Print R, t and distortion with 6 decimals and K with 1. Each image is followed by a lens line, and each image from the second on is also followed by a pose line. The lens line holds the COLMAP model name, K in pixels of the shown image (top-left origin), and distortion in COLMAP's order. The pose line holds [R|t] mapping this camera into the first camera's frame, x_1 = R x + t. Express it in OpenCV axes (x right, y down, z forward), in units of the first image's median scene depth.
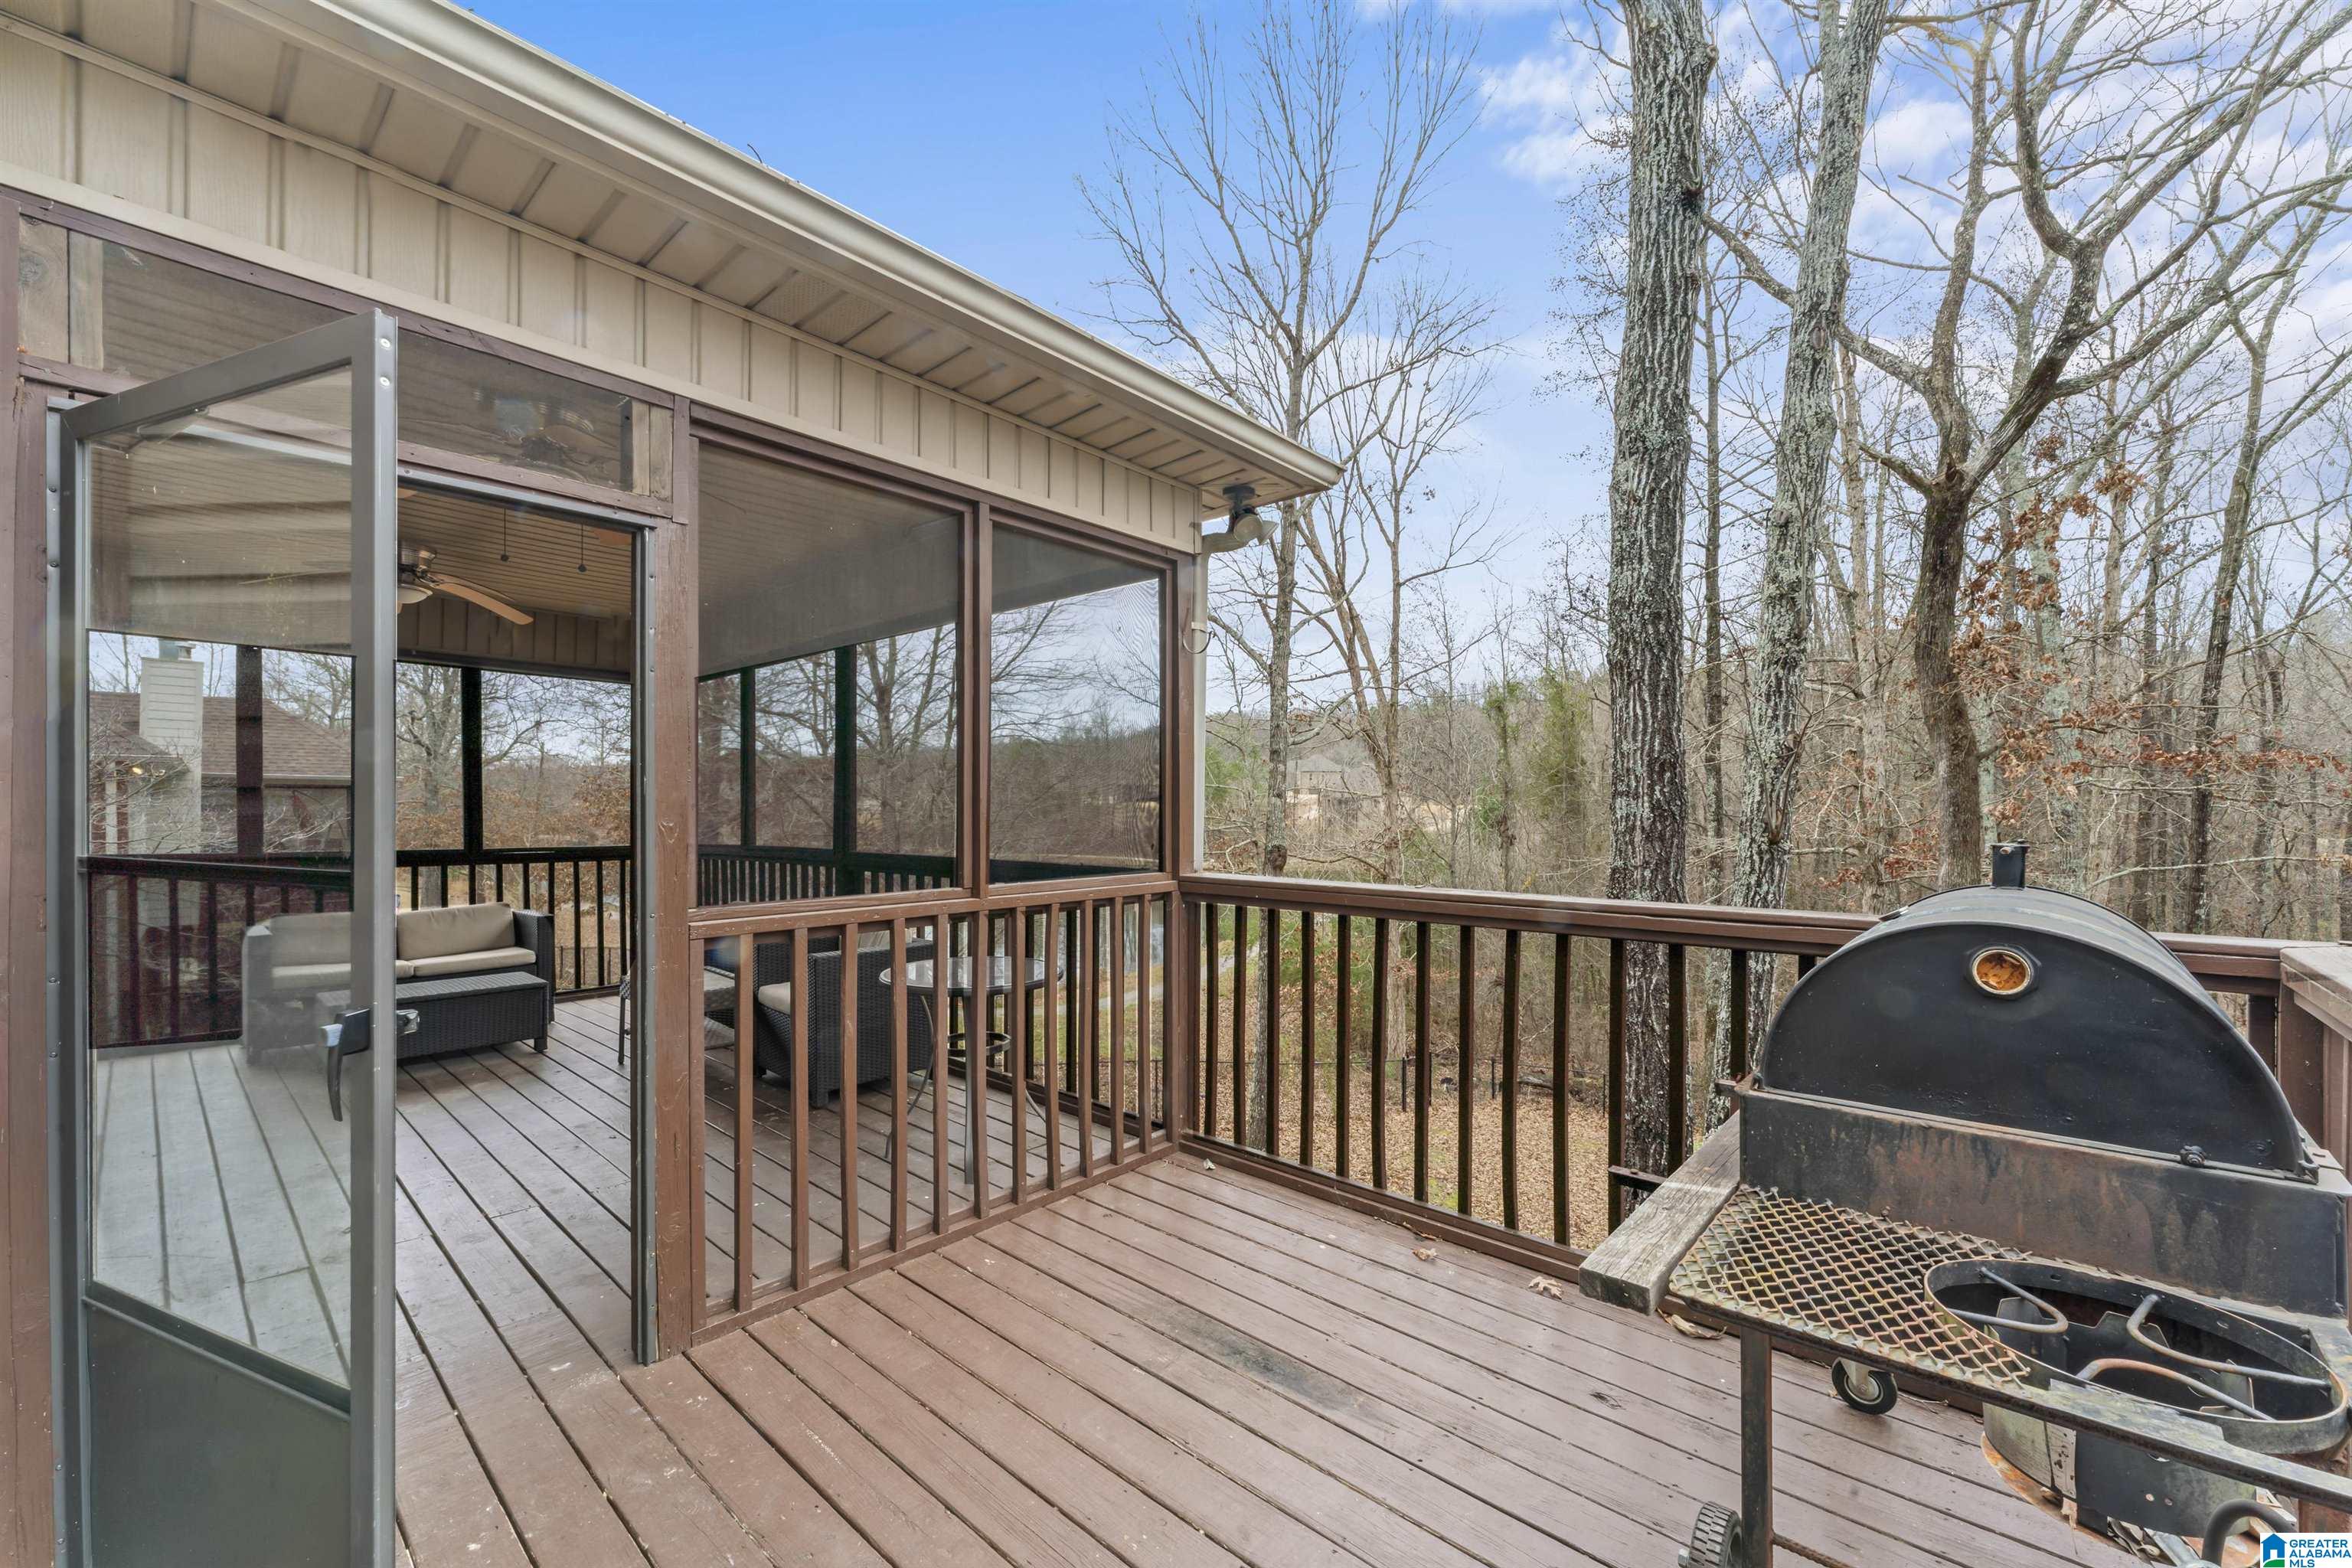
lens RADIAL K [[943.3, 0, 1183.4], [0, 943.3, 810.9], [0, 0, 1]] dist [0.000233, -0.000839]
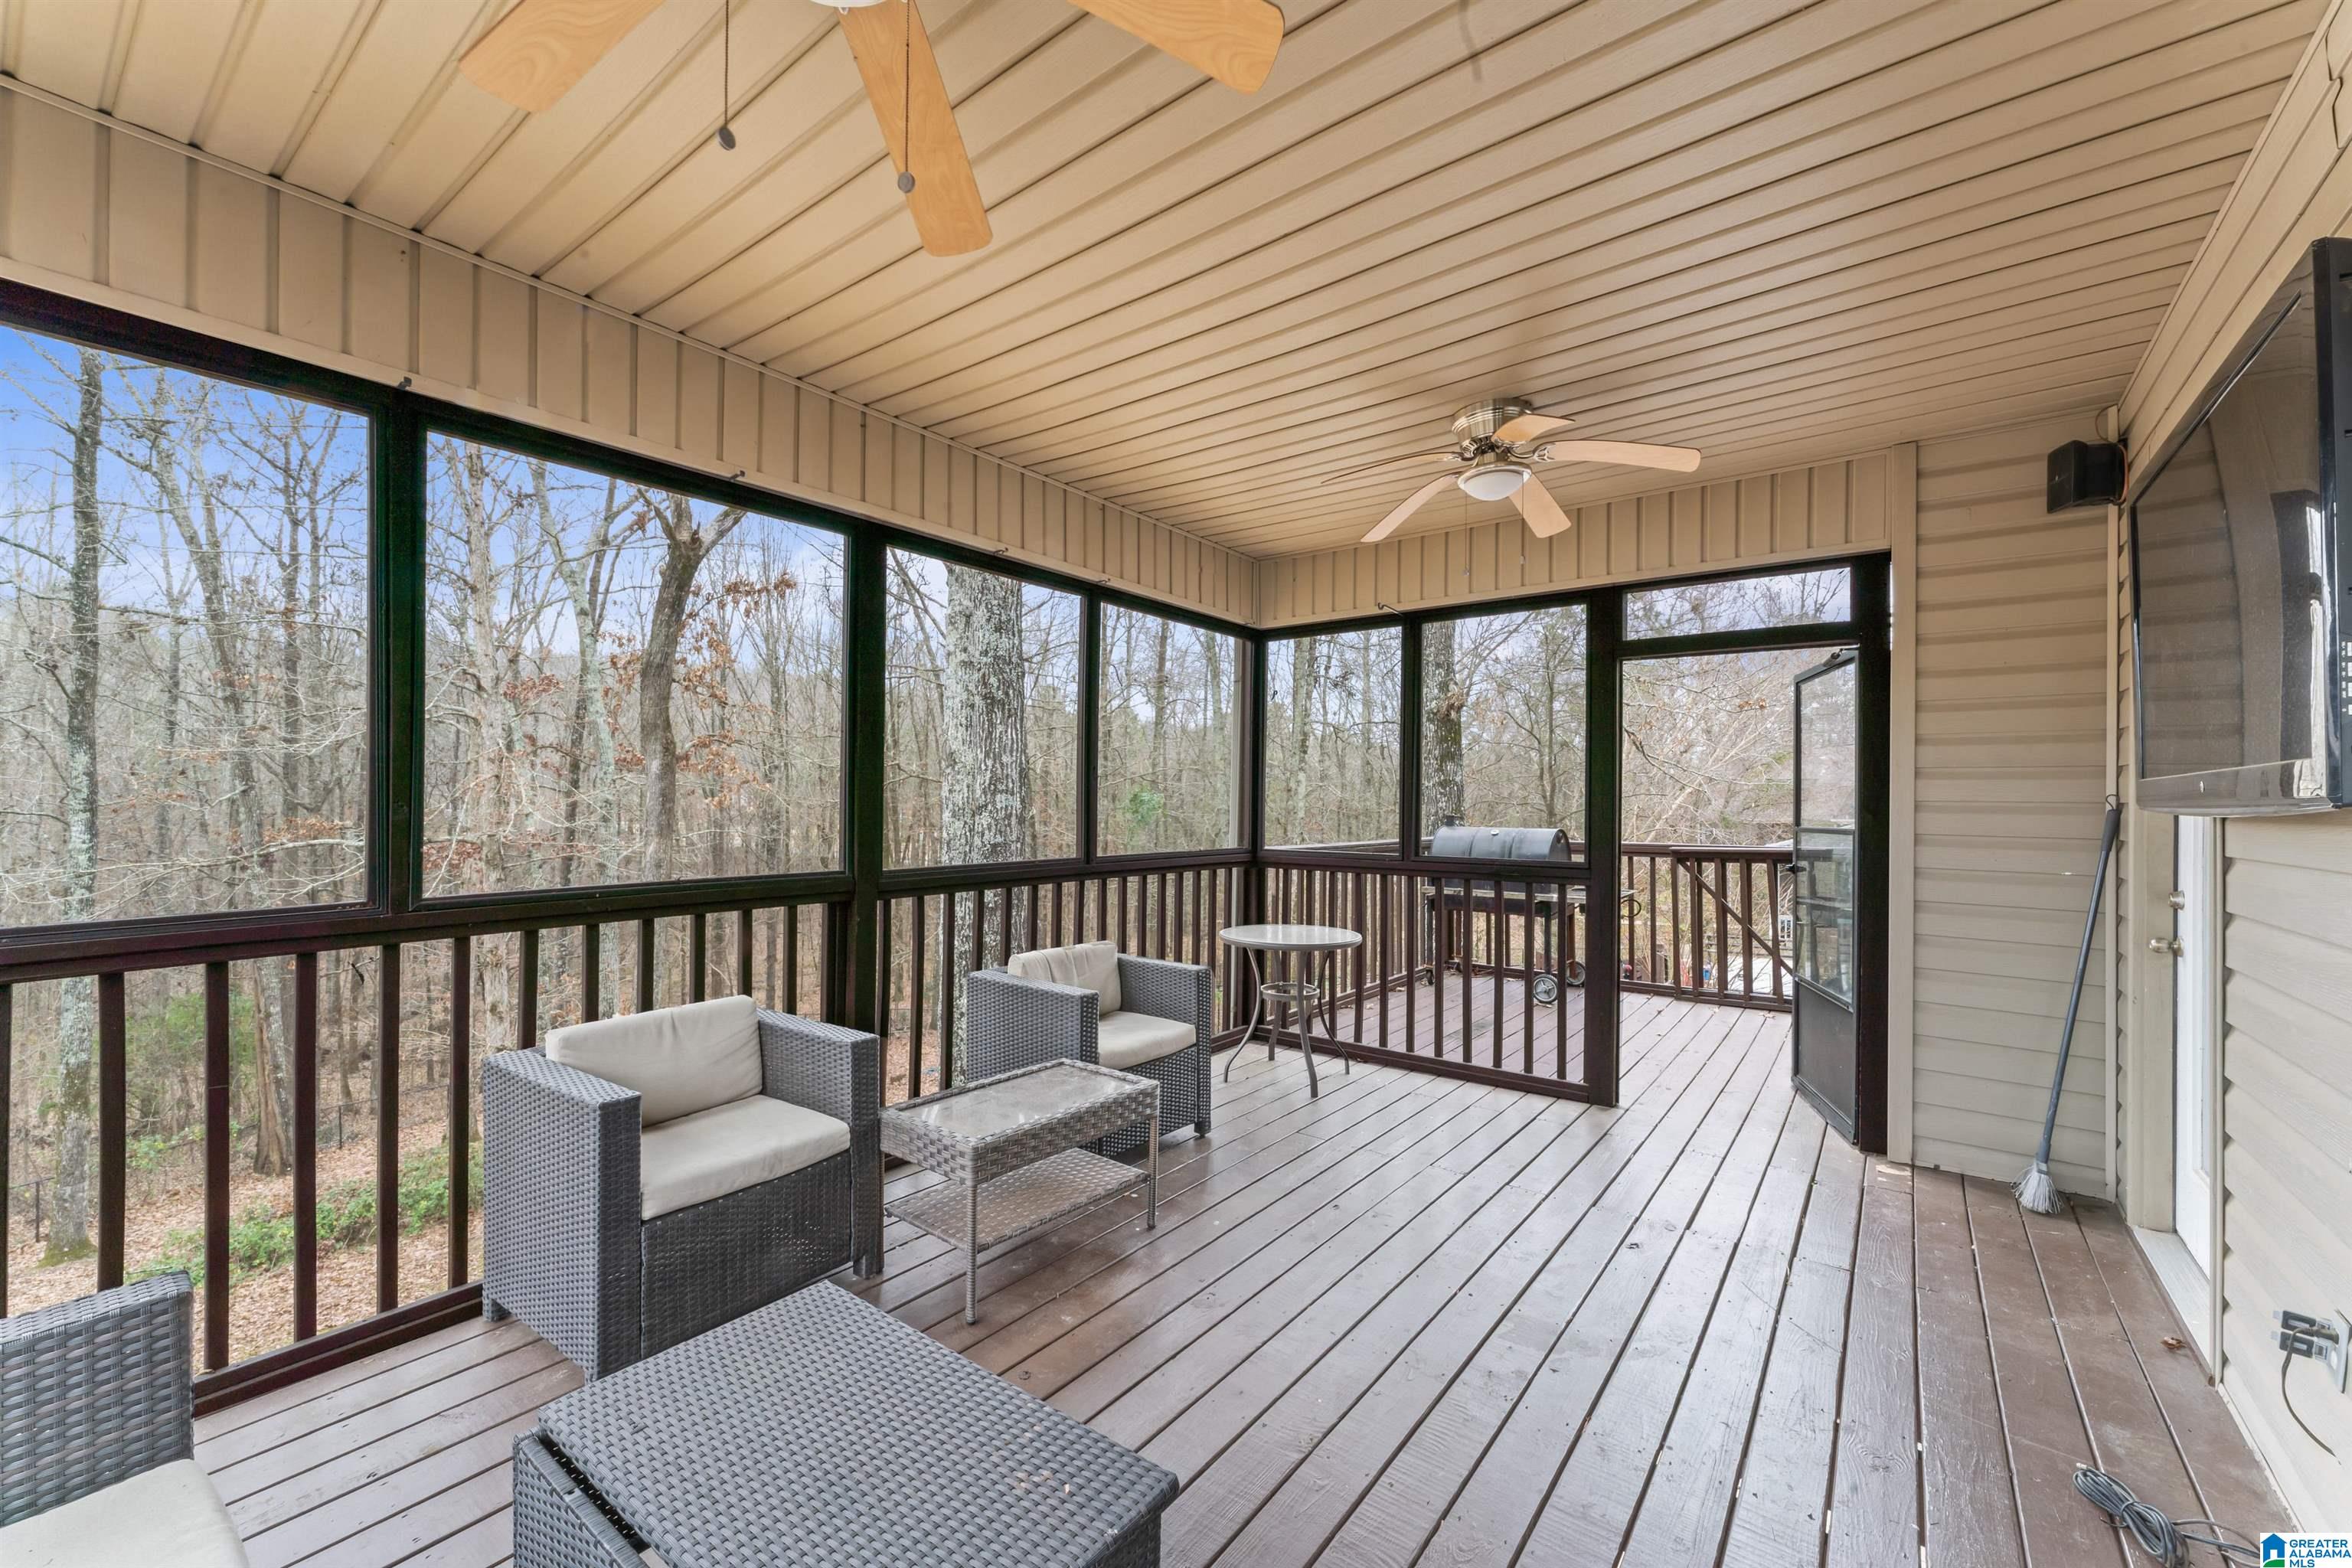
lens RADIAL K [[943.3, 0, 1179.0], [0, 943.3, 791.5], [0, 0, 1]] dist [0.000233, -0.000839]
pose [[-0.071352, 0.009814, 0.997403, -0.475038], [-0.003635, 0.999942, -0.010099, -0.001964], [-0.997445, -0.004346, -0.071313, 0.402107]]
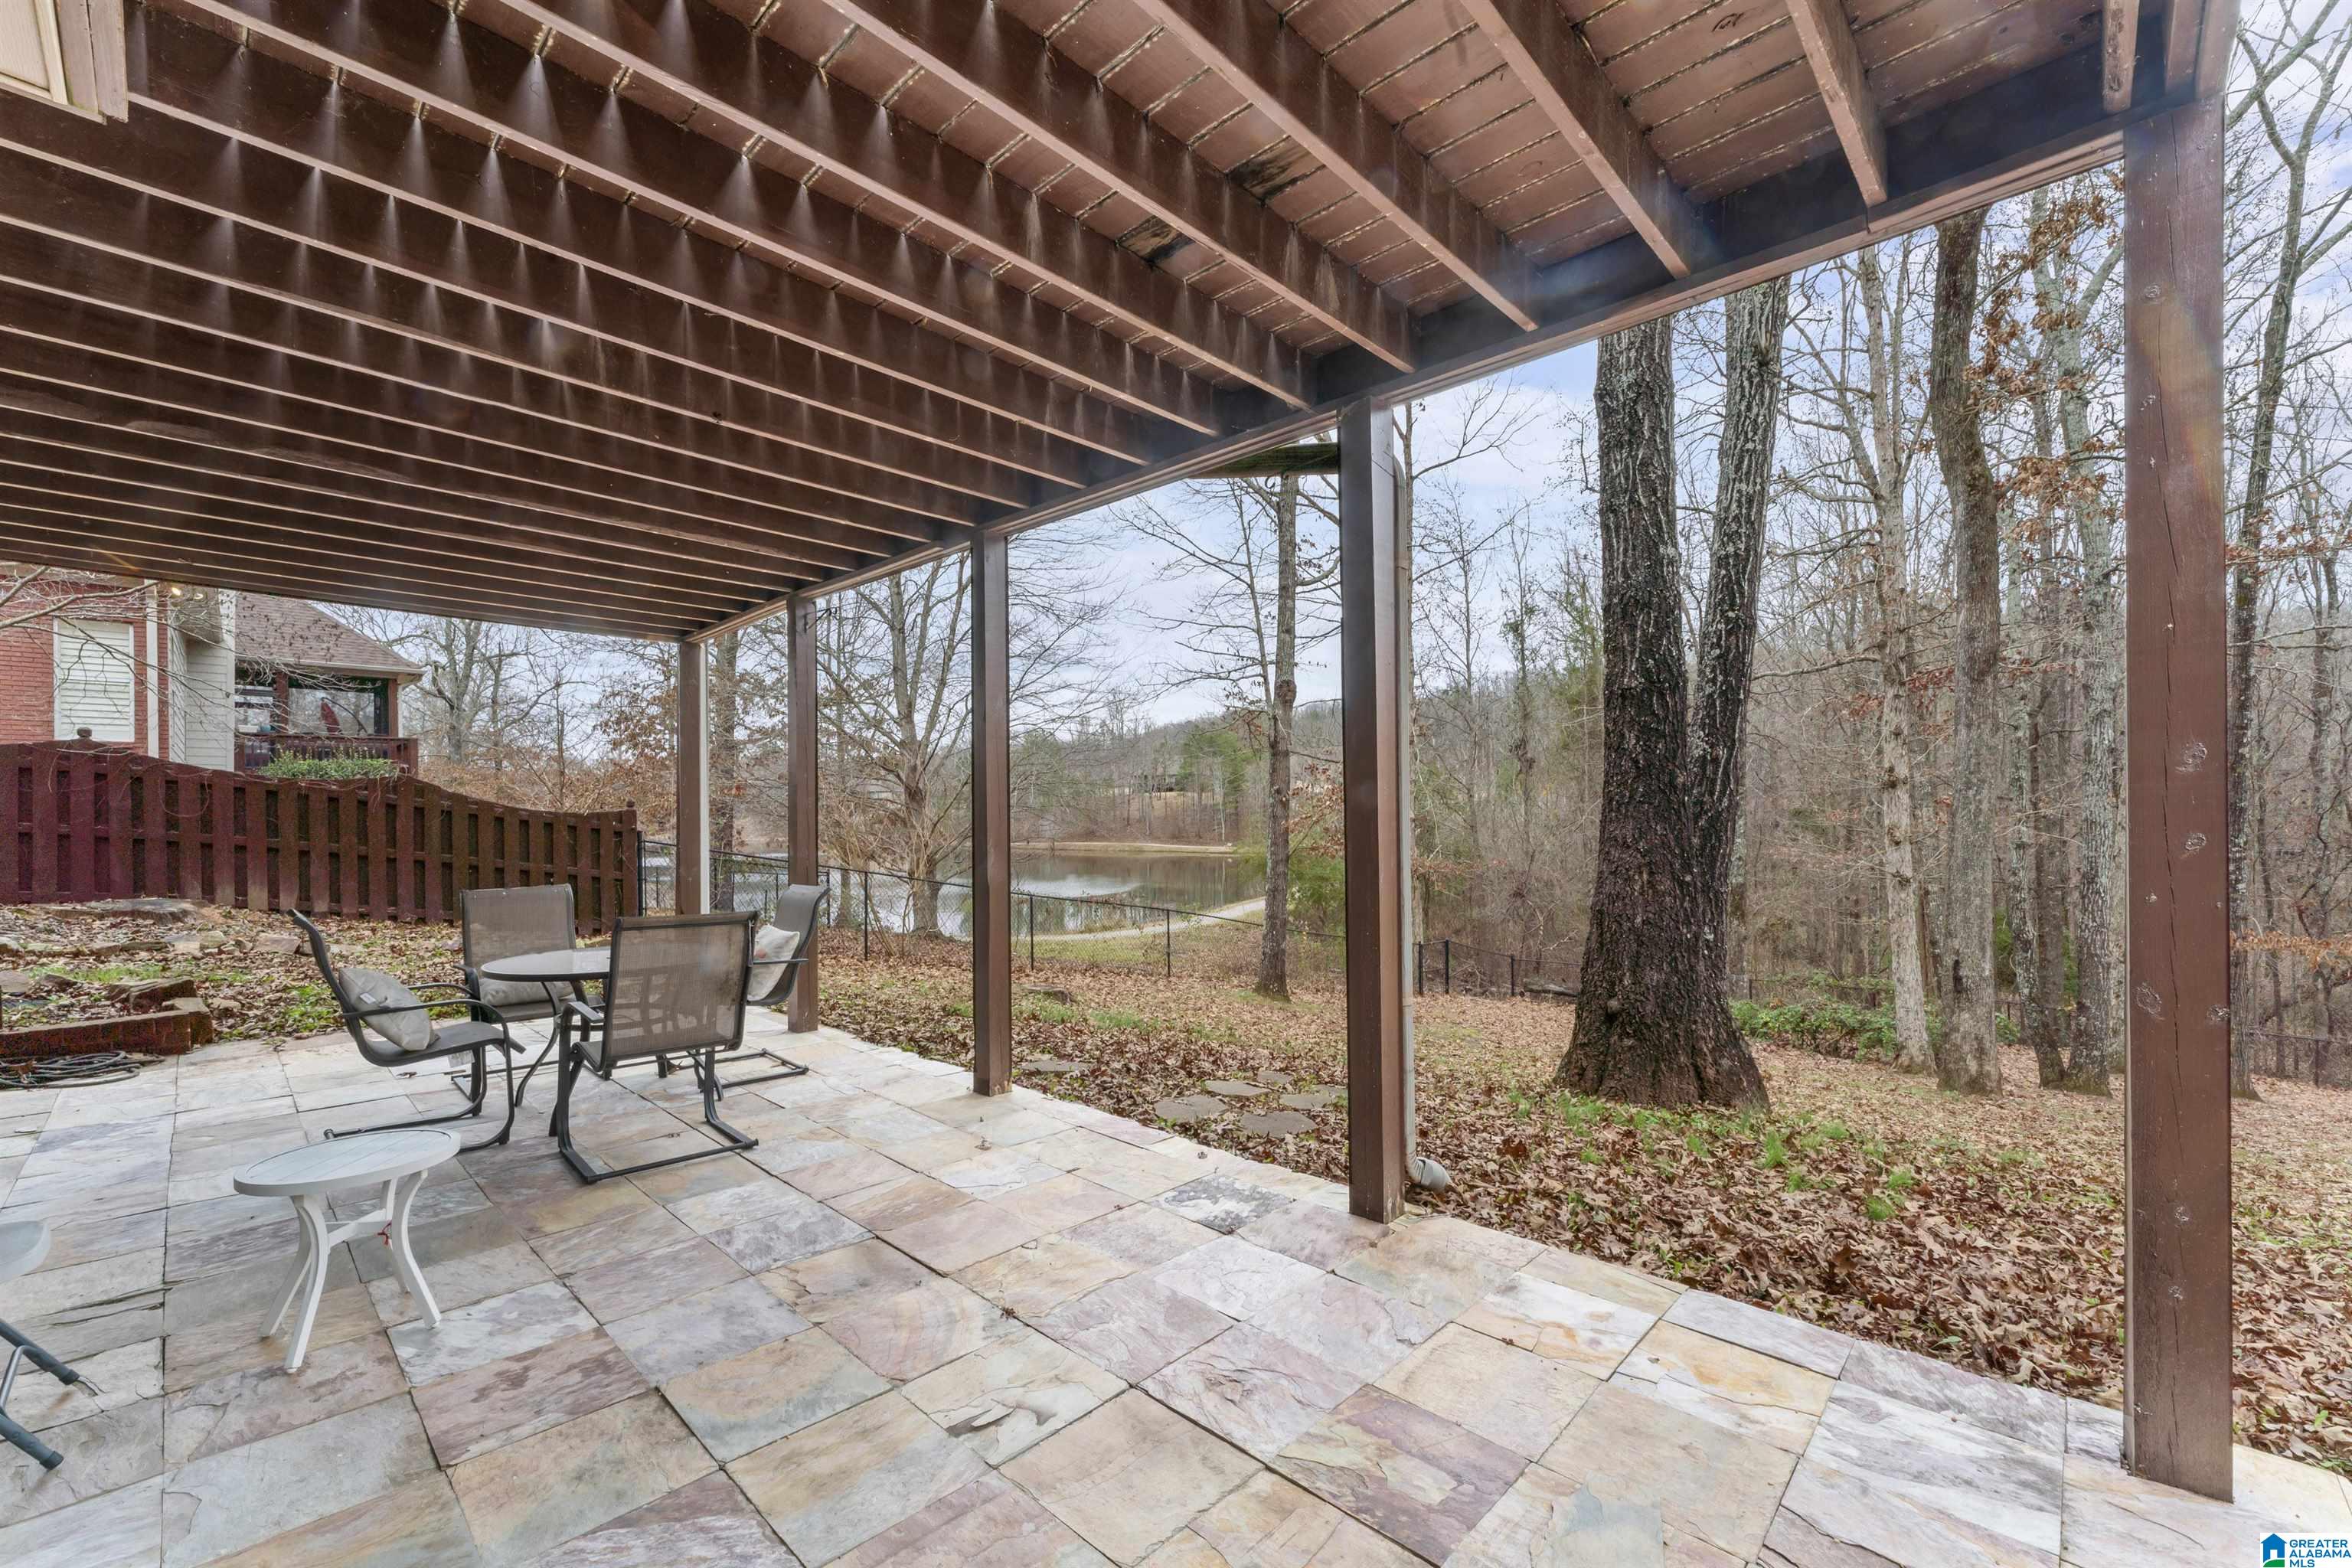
lens RADIAL K [[943.3, 0, 1169.5], [0, 943.3, 801.5], [0, 0, 1]] dist [0.000233, -0.000839]
pose [[0.999333, -0.004602, -0.036216, 0.014365], [0.004241, 0.999941, -0.010043, 0.262173], [0.036260, 0.009882, 0.999294, -0.011235]]
